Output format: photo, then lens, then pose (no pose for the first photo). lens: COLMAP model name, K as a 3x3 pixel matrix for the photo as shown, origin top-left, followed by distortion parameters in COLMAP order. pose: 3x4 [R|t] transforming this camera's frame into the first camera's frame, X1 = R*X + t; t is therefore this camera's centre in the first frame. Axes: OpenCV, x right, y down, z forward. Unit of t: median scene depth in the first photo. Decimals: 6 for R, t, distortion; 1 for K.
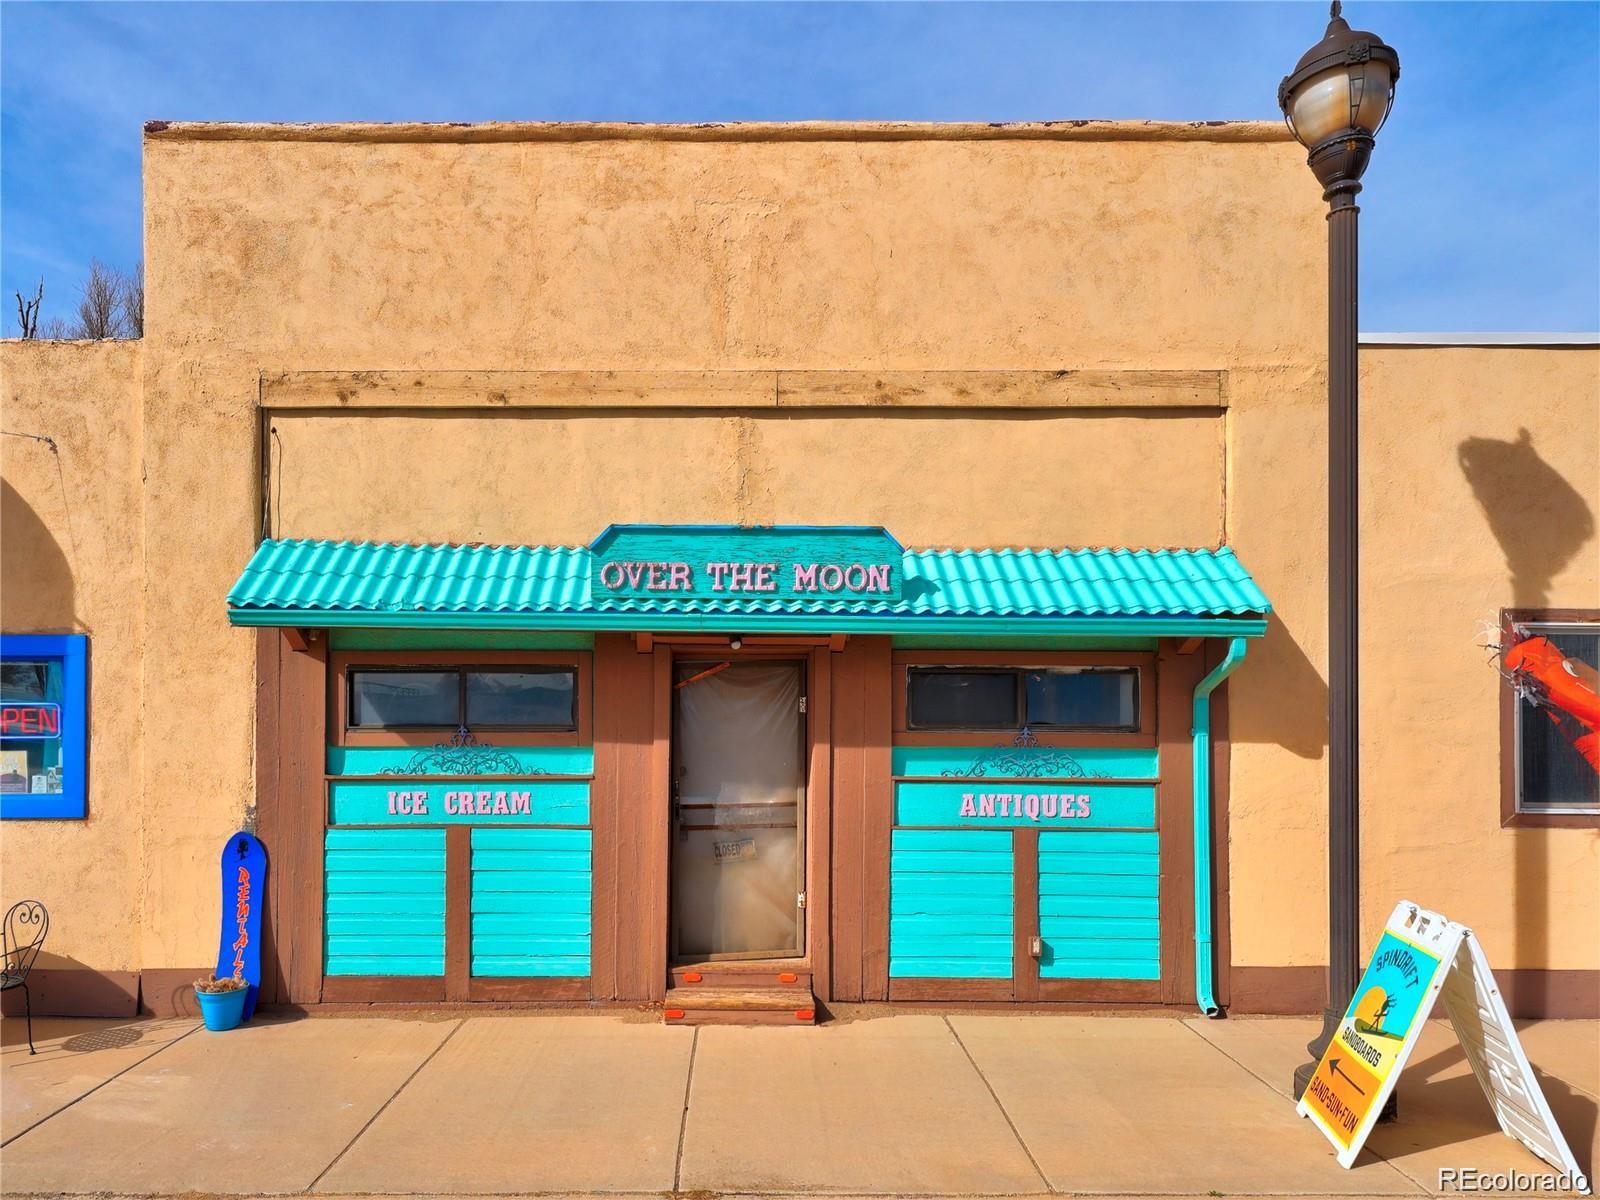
lens RADIAL K [[918.2, 0, 801.5], [0, 918.2, 672.7], [0, 0, 1]] dist [0.016467, -0.000593]
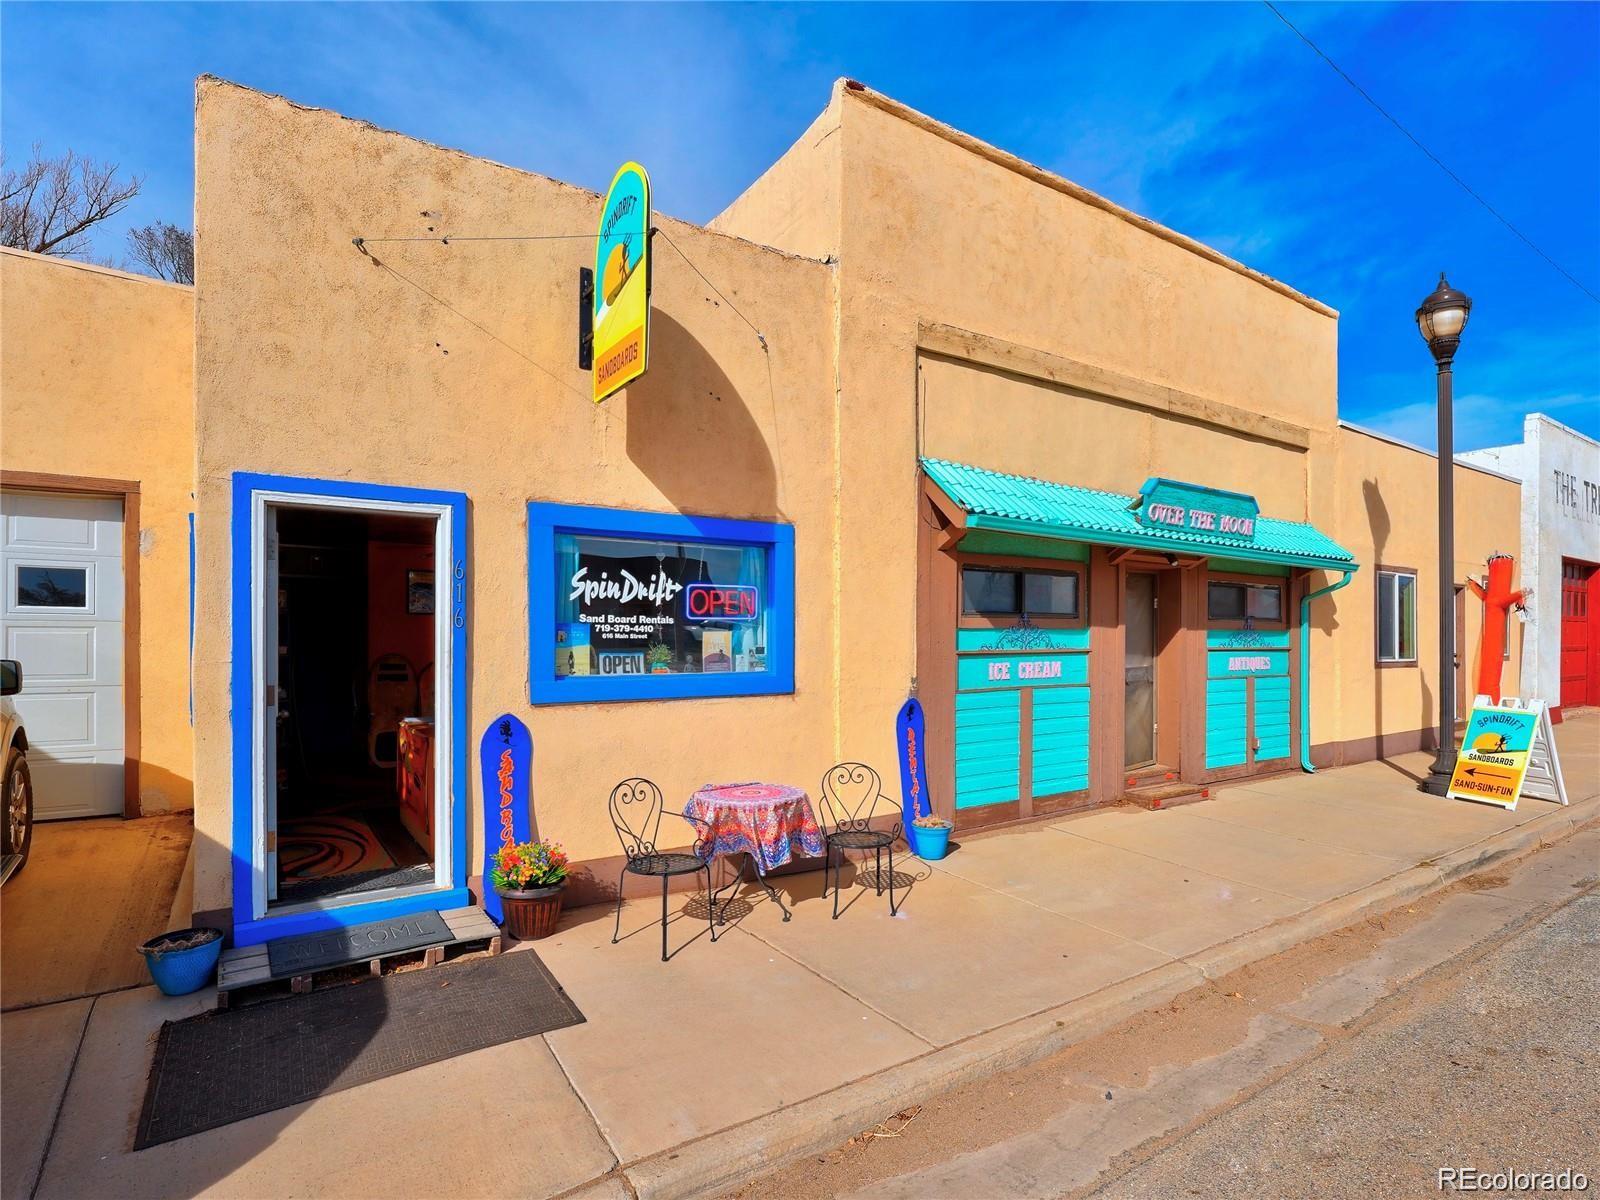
lens RADIAL K [[809.1, 0, 799.0], [0, 809.1, 612.8], [0, 0, 1]] dist [0.000222, 0.000306]
pose [[0.829785, 0.014575, 0.557892, -1.300364], [-0.017812, 0.999841, 0.000371, 0.062561], [-0.557799, -0.010245, 0.829913, 0.206651]]
